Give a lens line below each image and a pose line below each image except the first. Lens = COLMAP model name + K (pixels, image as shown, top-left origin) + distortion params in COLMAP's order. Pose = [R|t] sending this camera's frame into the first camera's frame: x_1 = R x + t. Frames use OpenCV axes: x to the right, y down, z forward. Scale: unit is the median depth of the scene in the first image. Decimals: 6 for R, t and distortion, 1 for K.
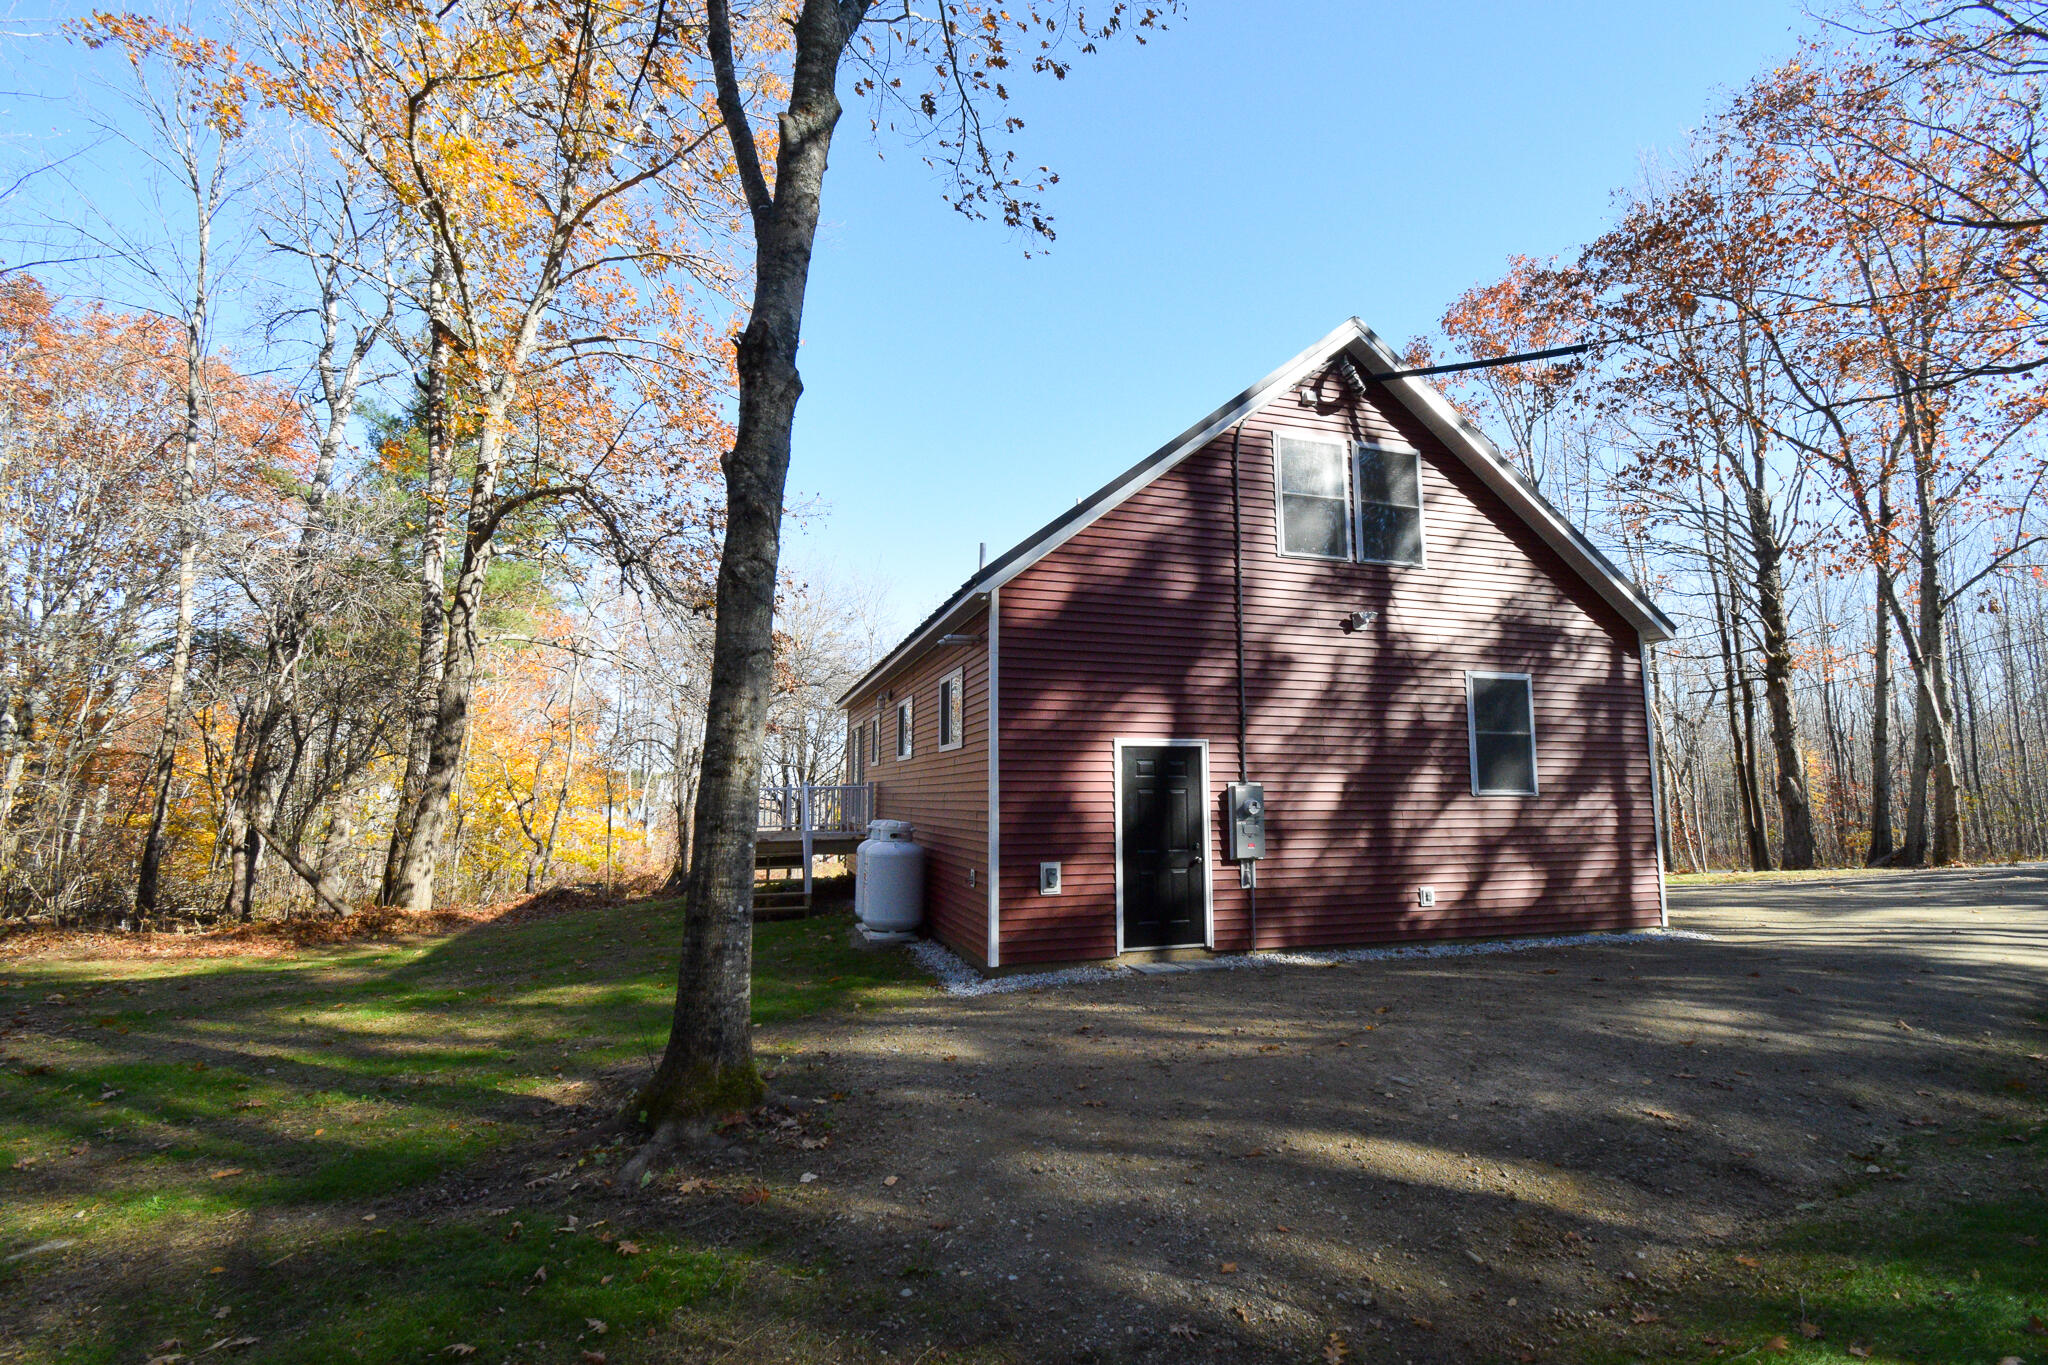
lens RADIAL K [[941.9, 0, 1039.4], [0, 941.9, 670.8], [0, 0, 1]] dist [0.019858, -0.028871]
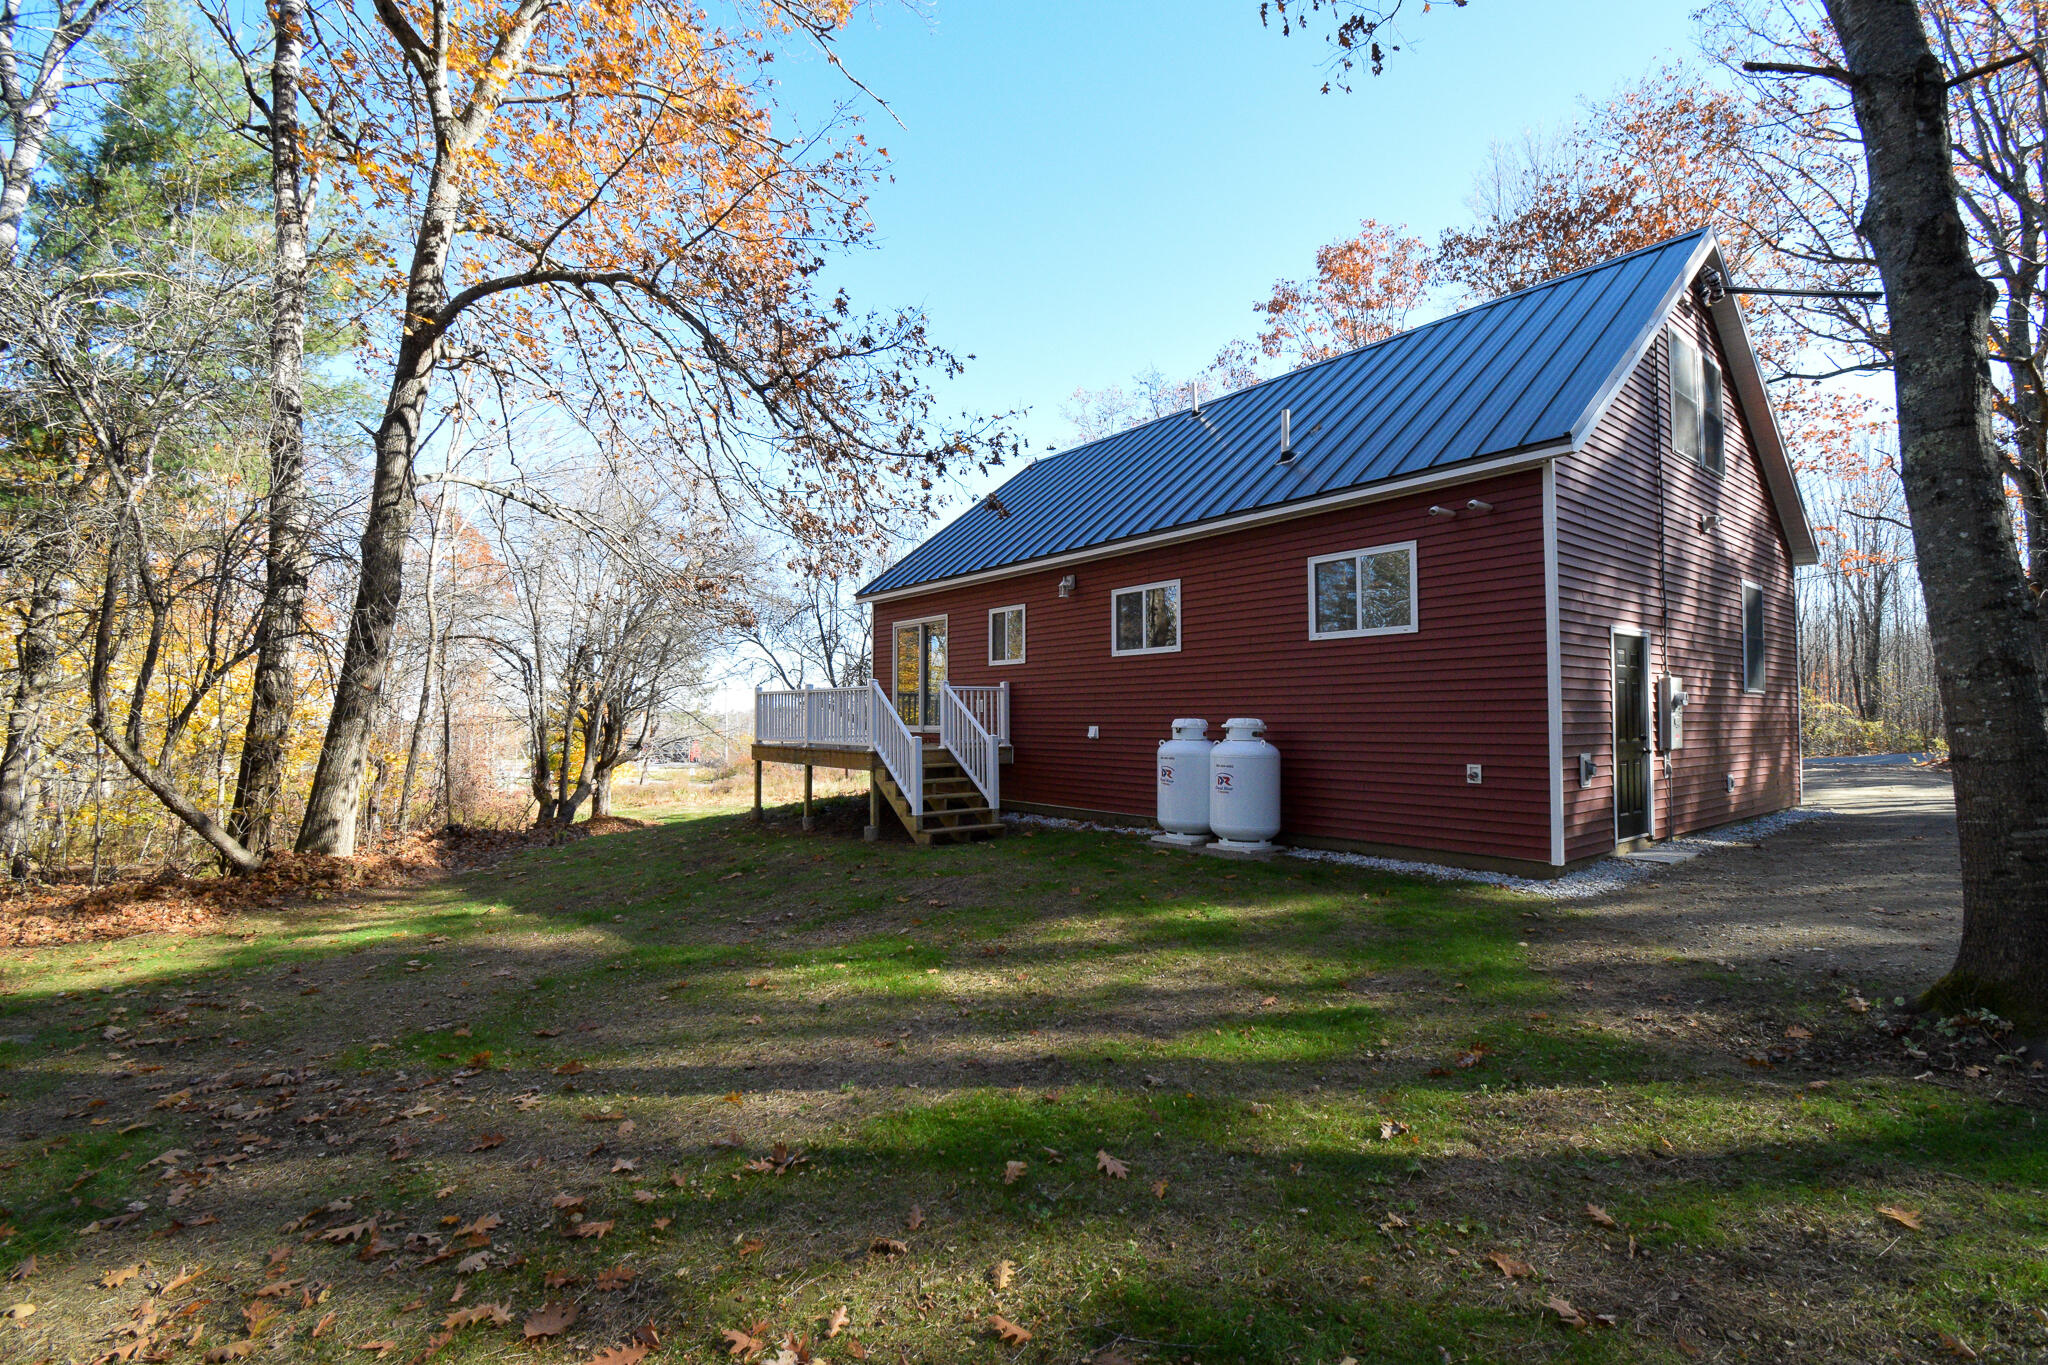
lens RADIAL K [[941.9, 0, 1039.4], [0, 941.9, 670.8], [0, 0, 1]] dist [0.019858, -0.028871]
pose [[0.931020, 0.012518, 0.364753, -0.675575], [-0.045058, 0.995708, 0.080837, 0.053957], [-0.362175, -0.091696, 0.927589, 0.262876]]
